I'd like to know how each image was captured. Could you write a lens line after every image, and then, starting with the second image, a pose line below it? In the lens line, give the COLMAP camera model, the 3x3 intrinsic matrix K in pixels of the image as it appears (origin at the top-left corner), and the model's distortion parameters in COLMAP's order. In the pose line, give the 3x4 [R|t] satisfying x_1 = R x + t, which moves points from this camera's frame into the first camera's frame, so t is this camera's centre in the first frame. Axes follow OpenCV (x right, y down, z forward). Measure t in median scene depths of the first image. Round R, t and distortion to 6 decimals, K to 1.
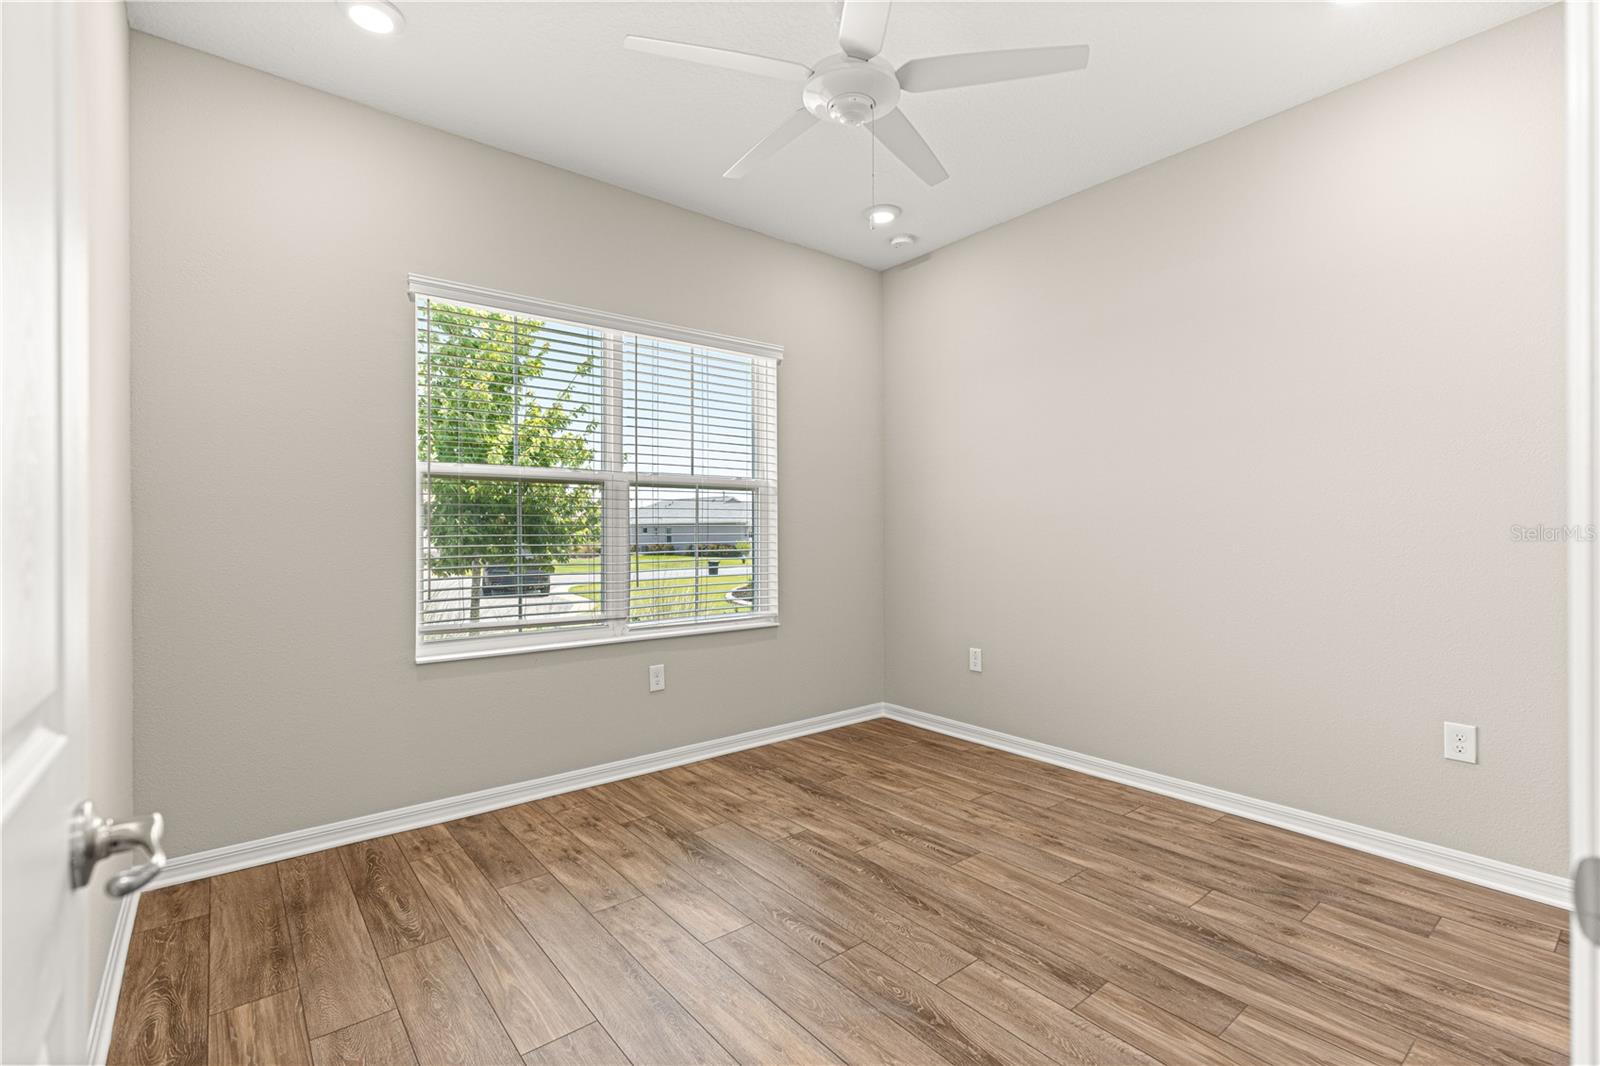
lens RADIAL K [[715.4, 0, 803.8], [0, 715.4, 527.3], [0, 0, 1]] dist [0.008568, -0.002256]
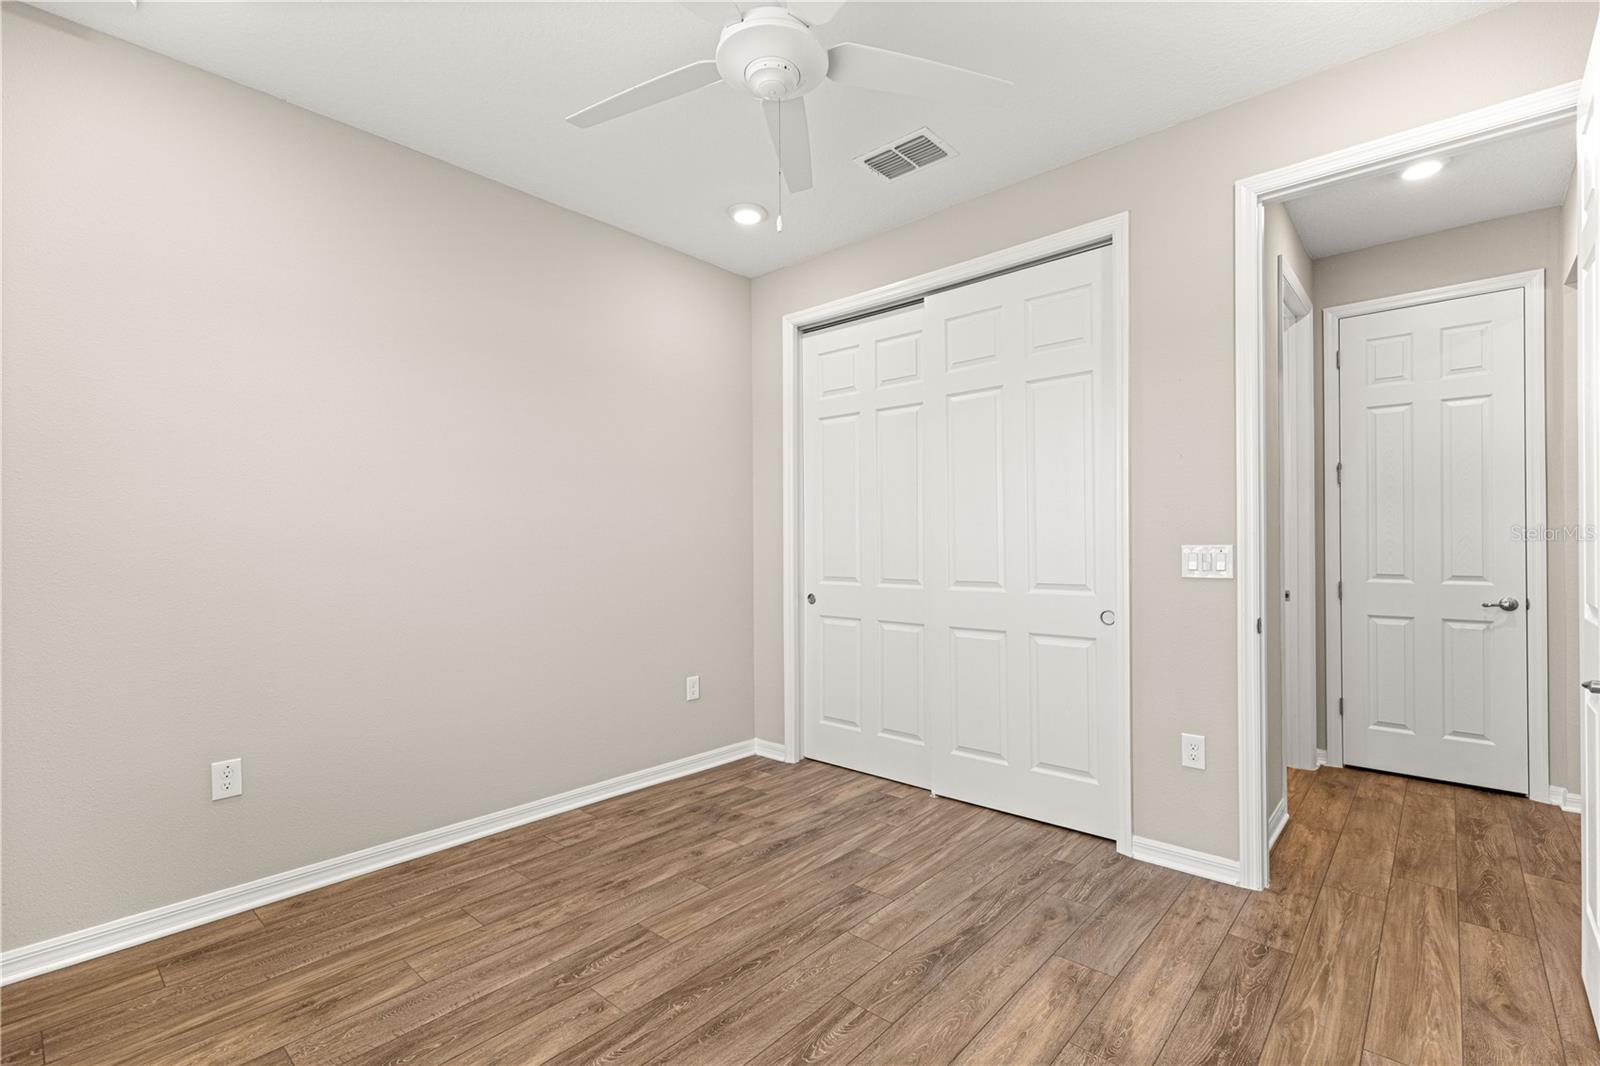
lens RADIAL K [[715.4, 0, 804.4], [0, 715.4, 541.6], [0, 0, 1]] dist [0.008568, -0.002256]
pose [[-0.149485, 0.008786, 0.988725, -0.671965], [0.003722, 0.999958, -0.008323, -0.015312], [-0.988757, 0.002436, -0.149511, 0.926785]]
